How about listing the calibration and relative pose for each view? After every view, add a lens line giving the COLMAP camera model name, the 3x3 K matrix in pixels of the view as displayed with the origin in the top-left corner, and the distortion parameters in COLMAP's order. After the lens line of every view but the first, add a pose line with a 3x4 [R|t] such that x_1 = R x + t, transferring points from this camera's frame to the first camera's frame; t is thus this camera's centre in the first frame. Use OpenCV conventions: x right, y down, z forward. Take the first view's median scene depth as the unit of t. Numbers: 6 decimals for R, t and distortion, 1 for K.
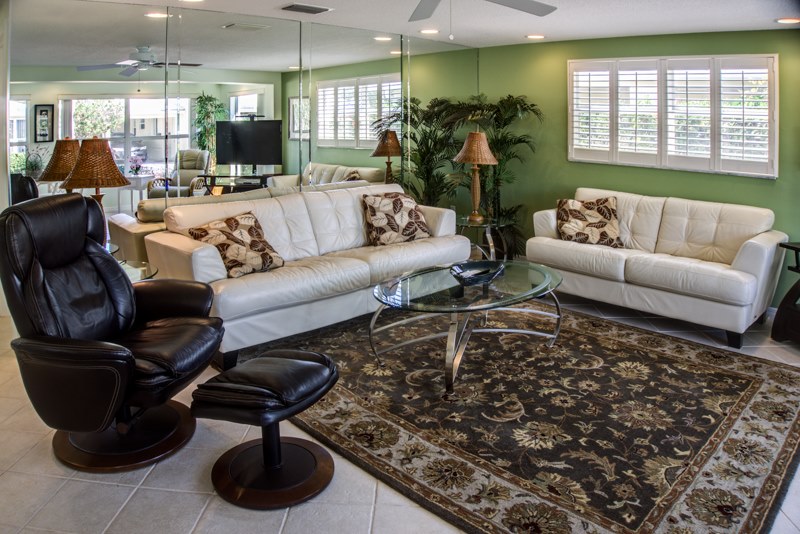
lens RADIAL K [[575.8, 0, 404.9], [0, 575.8, 251.3], [0, 0, 1]] dist [-0.198334, 0.049335]
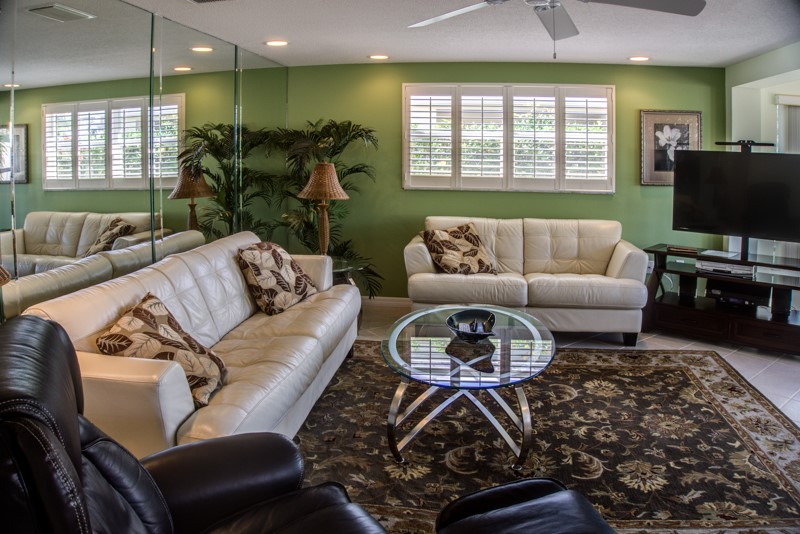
lens RADIAL K [[575.8, 0, 404.1], [0, 575.8, 254.7], [0, 0, 1]] dist [-0.198334, 0.049335]
pose [[0.786360, -0.112106, 0.607511, -0.368686], [0.137134, 0.990538, 0.005282, -0.068136], [-0.602355, 0.079157, 0.794293, 0.286938]]
